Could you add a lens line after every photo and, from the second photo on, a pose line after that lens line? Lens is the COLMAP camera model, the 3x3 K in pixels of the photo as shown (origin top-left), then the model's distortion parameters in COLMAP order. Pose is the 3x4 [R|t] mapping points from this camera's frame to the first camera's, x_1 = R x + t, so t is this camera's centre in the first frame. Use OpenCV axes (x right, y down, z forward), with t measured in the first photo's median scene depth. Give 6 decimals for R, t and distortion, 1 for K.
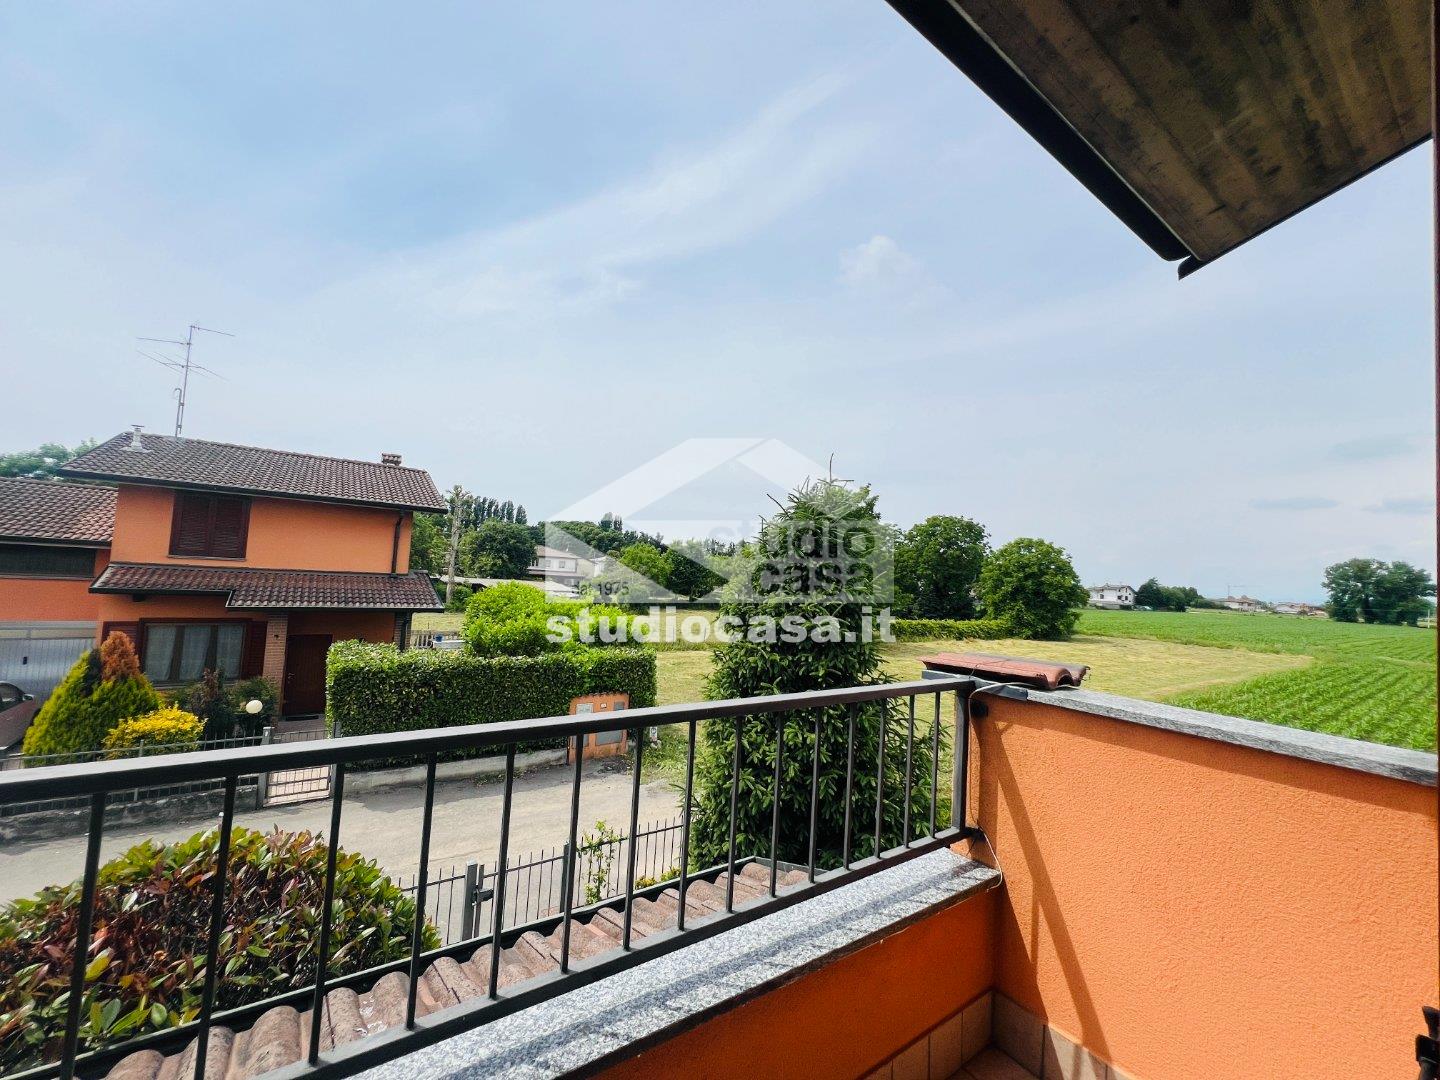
lens RADIAL K [[576.8, 0, 717.5], [0, 576.8, 543.4], [0, 0, 1]] dist [-0.004384, 0.002579]
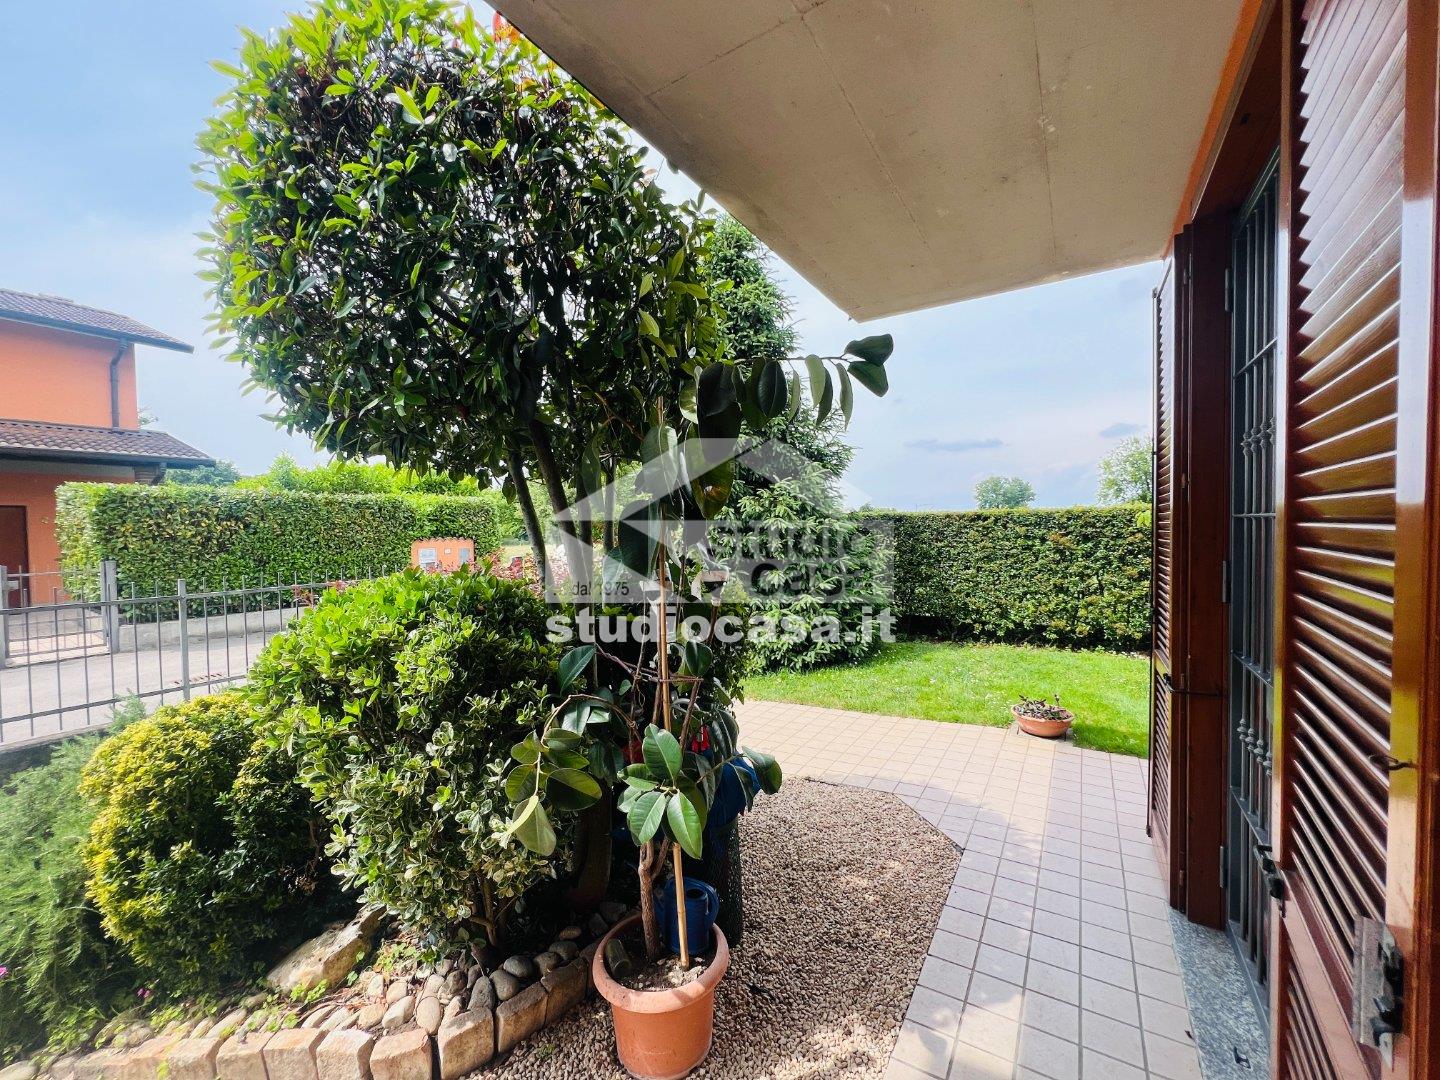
lens RADIAL K [[576.8, 0, 717.5], [0, 576.8, 543.4], [0, 0, 1]] dist [-0.004384, 0.002579]
pose [[0.921691, -0.085399, 0.378409, -0.161214], [0.049444, 0.993373, 0.103753, 0.212512], [-0.384762, -0.076918, 0.919805, -0.039037]]
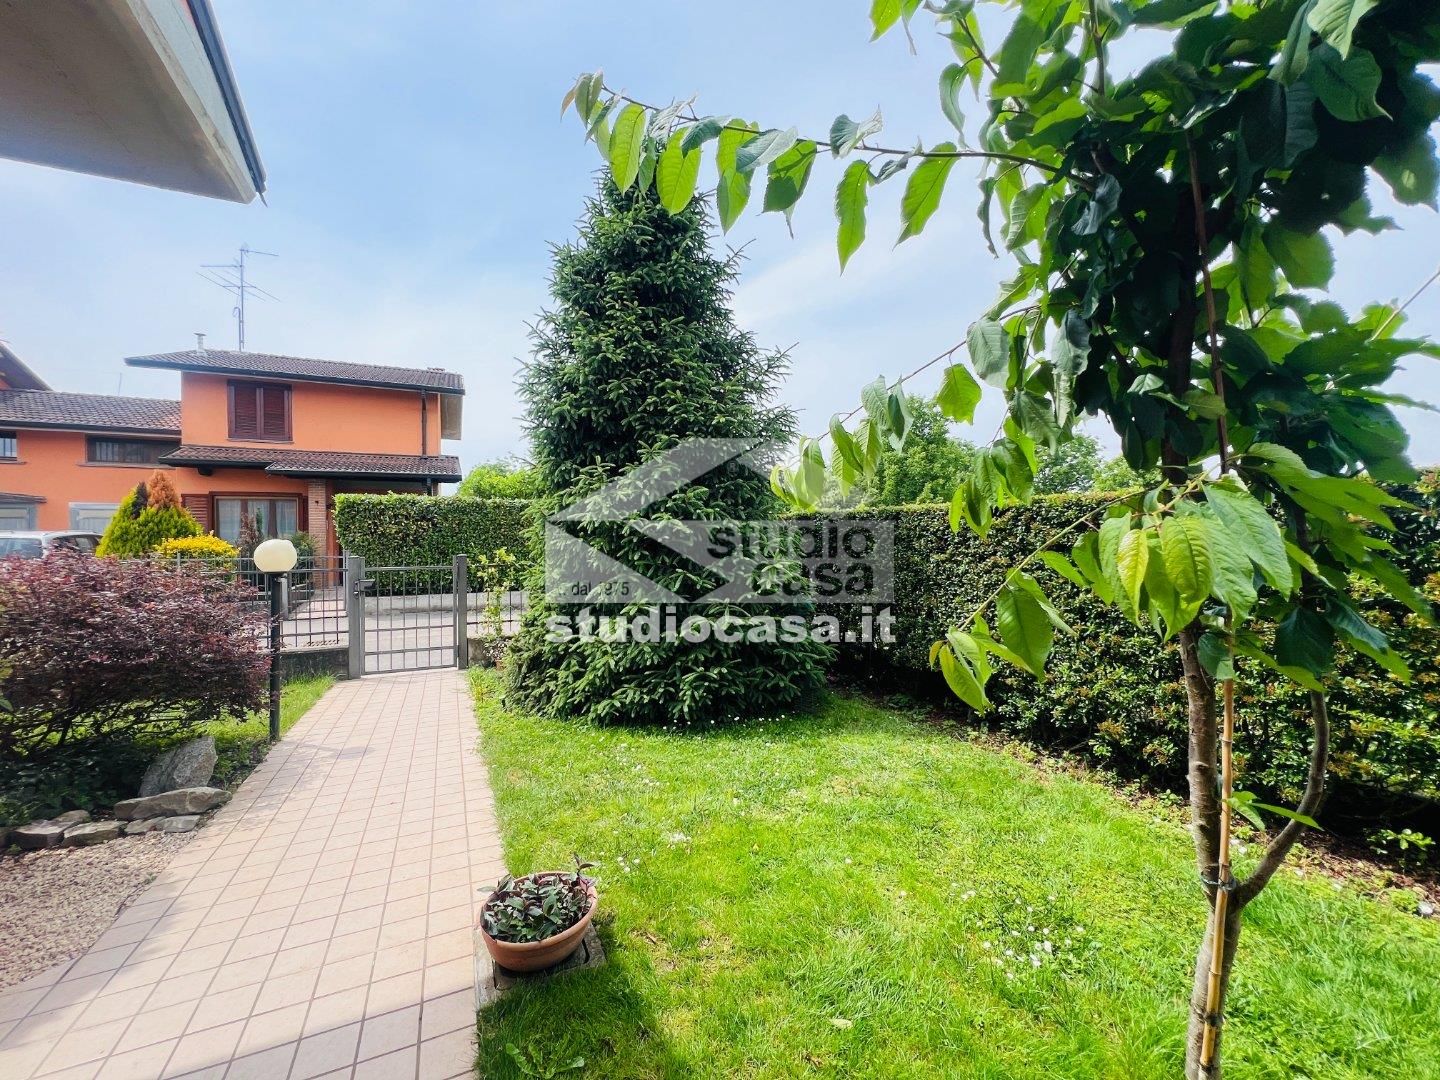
lens RADIAL K [[576.8, 0, 717.5], [0, 576.8, 543.4], [0, 0, 1]] dist [-0.004384, 0.002579]
pose [[0.982455, -0.060110, -0.176547, 0.193871], [0.071293, 0.995785, 0.057698, 0.246605], [0.172334, -0.069272, 0.982600, 0.042421]]
